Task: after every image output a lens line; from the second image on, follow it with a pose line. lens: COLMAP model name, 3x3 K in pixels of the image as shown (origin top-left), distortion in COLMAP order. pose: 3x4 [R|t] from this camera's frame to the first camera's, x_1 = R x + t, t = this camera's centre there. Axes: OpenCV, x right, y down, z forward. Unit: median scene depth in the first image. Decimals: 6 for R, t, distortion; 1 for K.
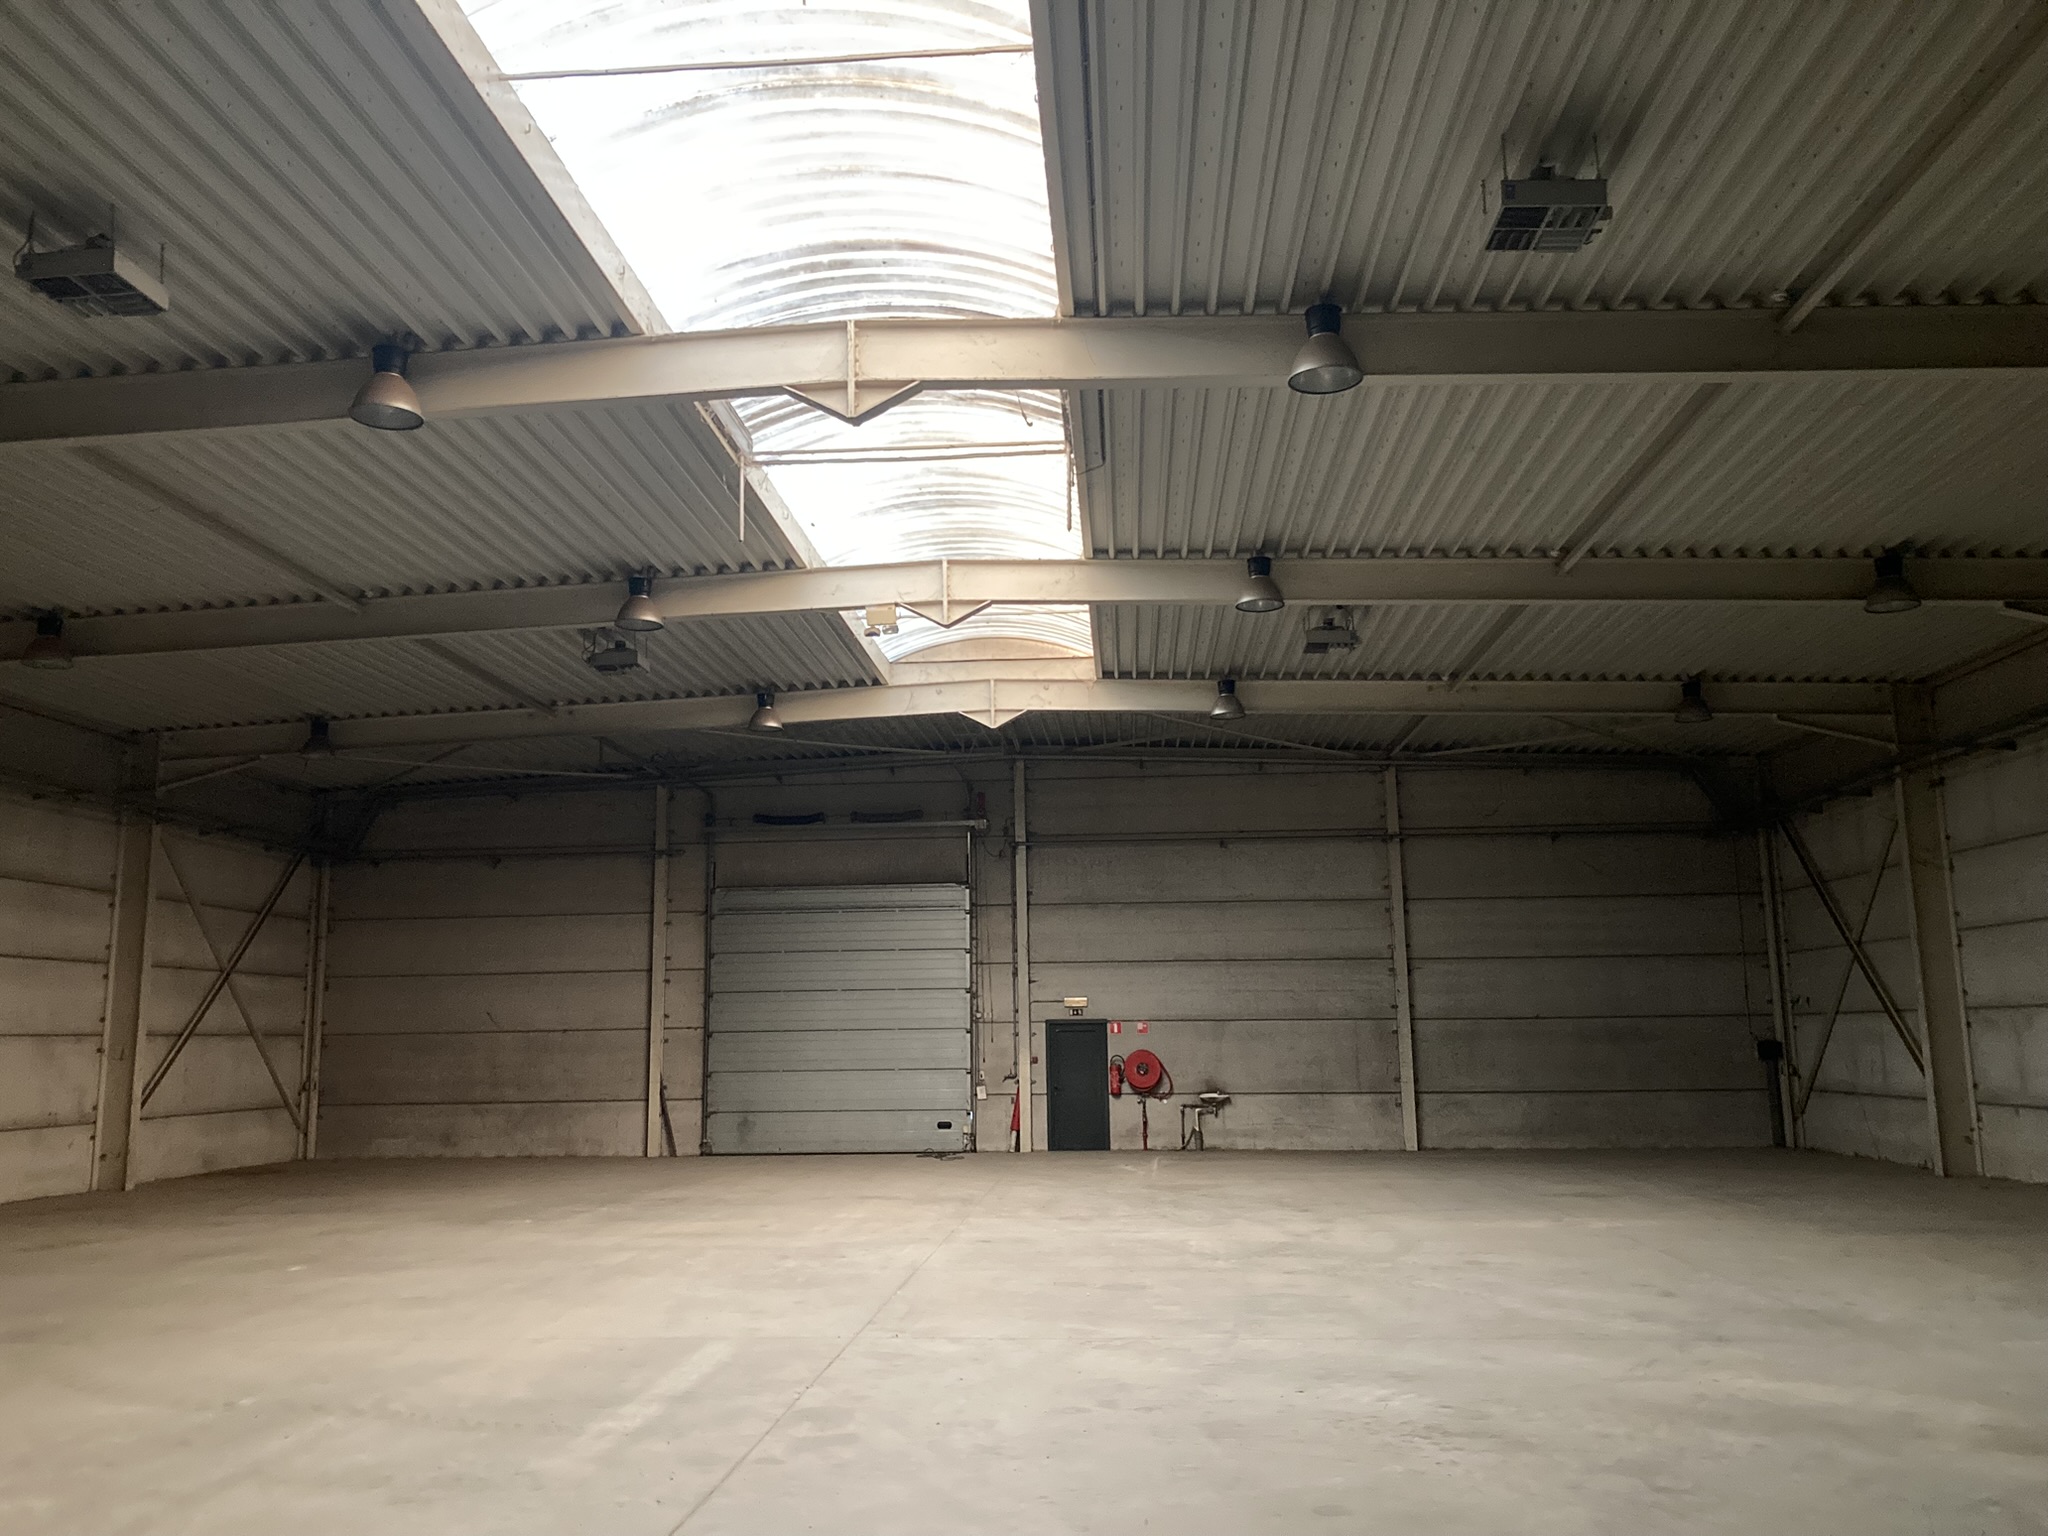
lens RADIAL K [[1652.2, 0, 1010.8], [0, 1652.2, 750.7], [0, 0, 1]] dist [0.049210, 0.007050]
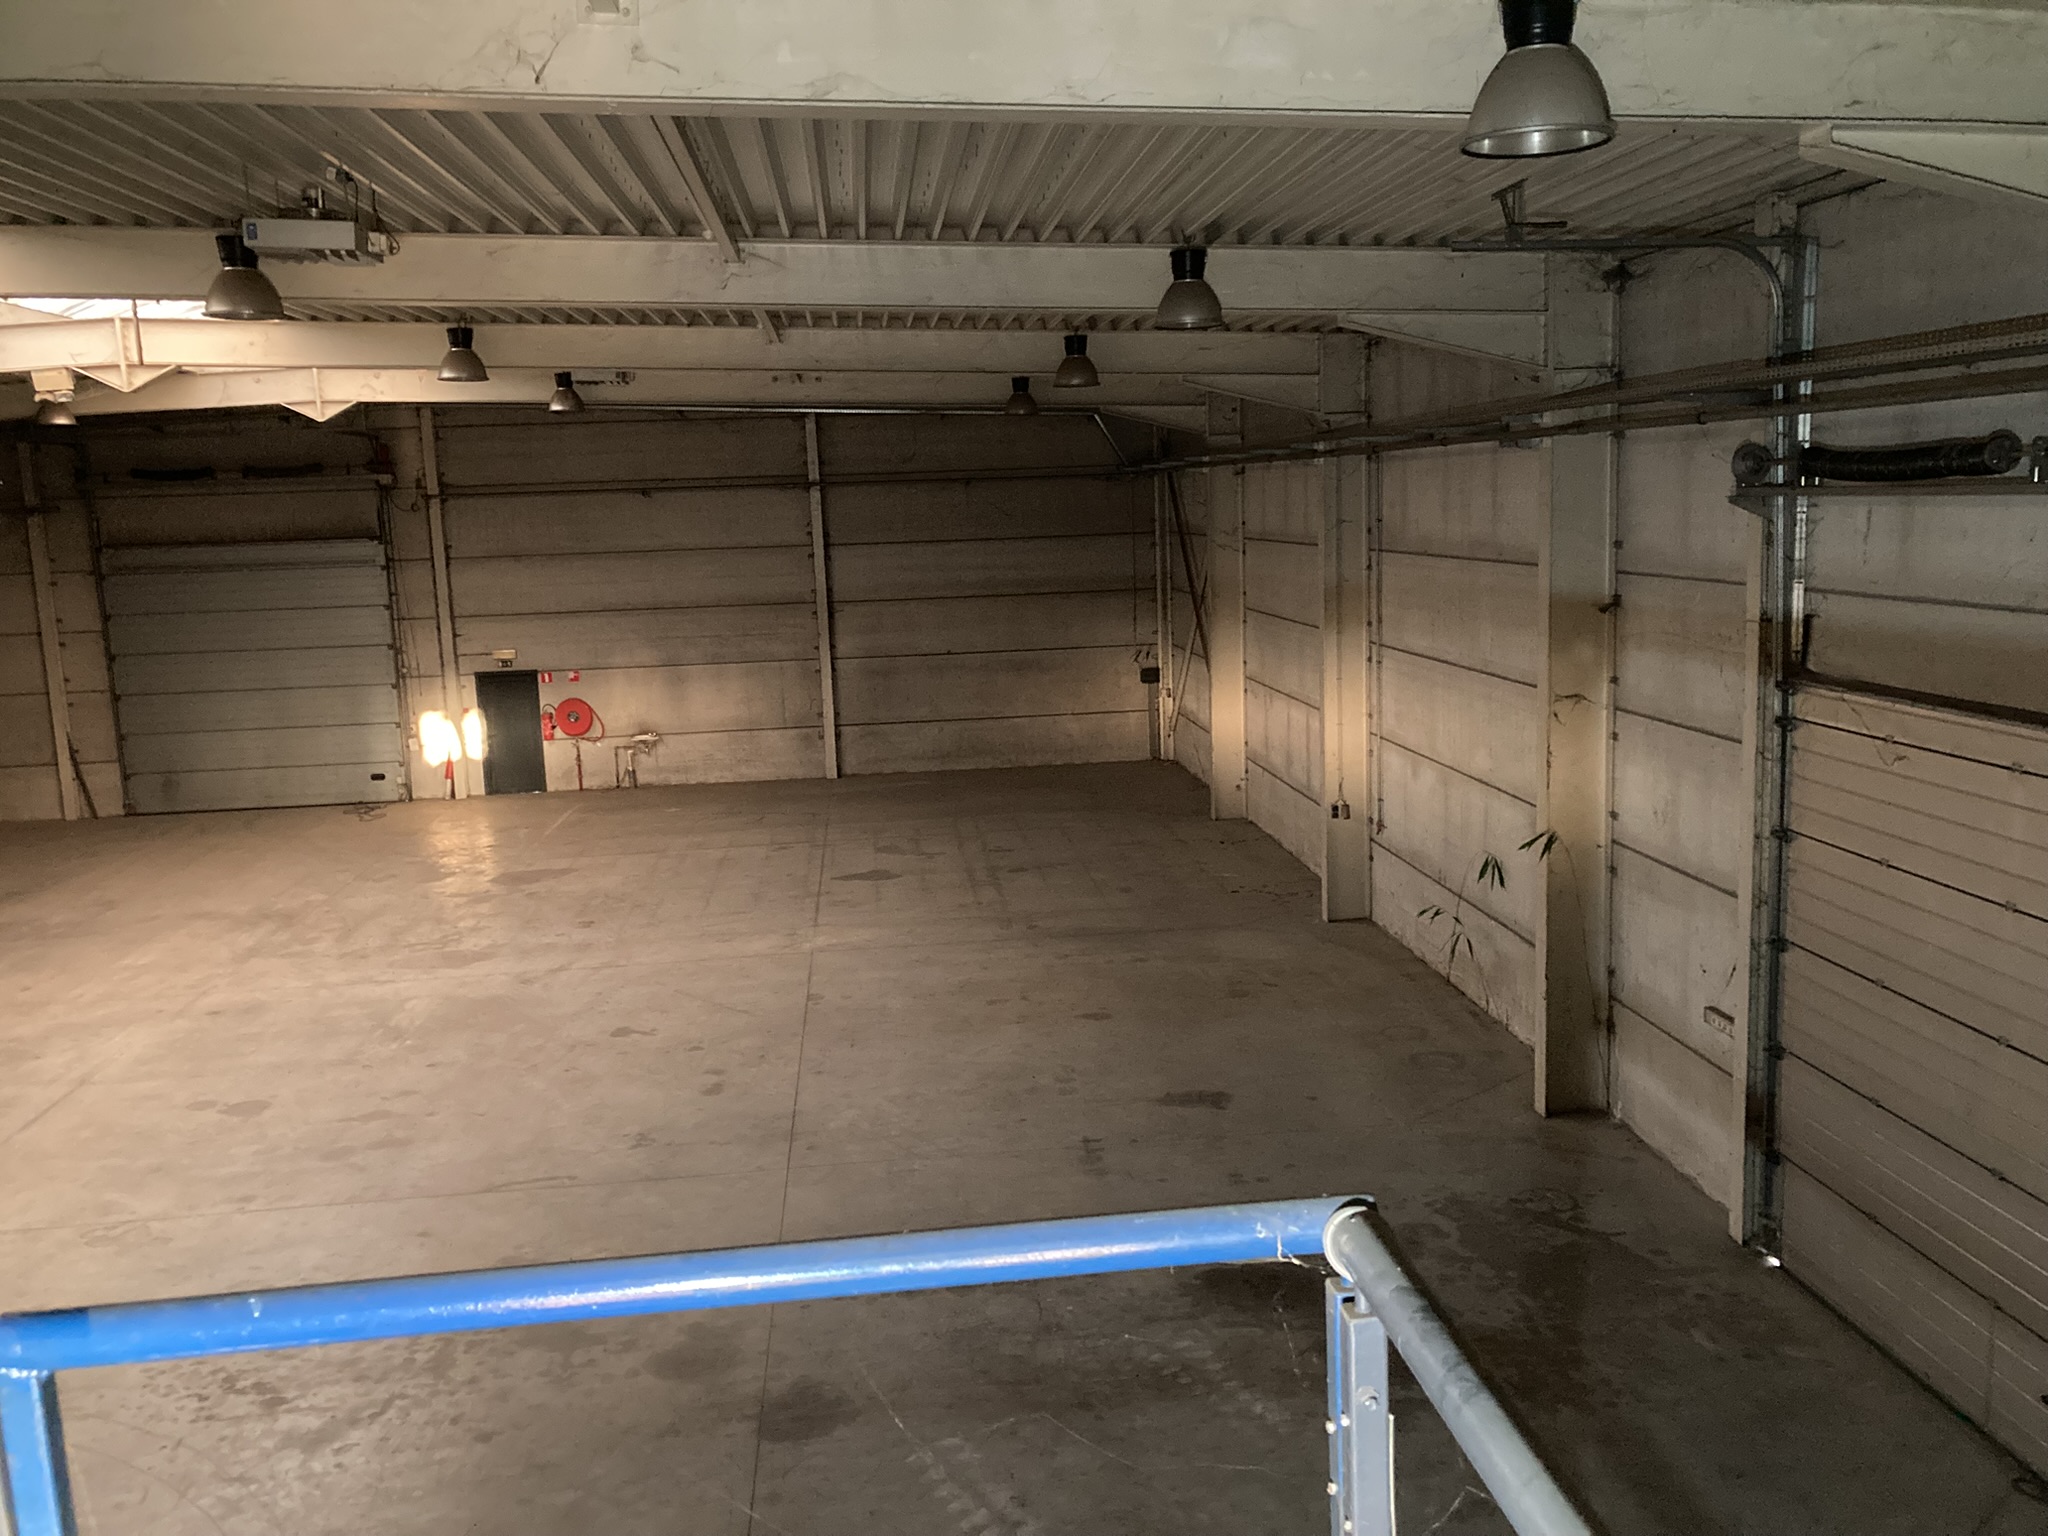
lens RADIAL K [[1652.2, 0, 1025.6], [0, 1652.2, 760.7], [0, 0, 1]] dist [0.049210, 0.007050]
pose [[0.987181, -0.047787, 0.152280, 0.197265], [-0.005368, 0.943643, 0.330922, -0.125980], [-0.159512, -0.327497, 0.931290, -0.024365]]
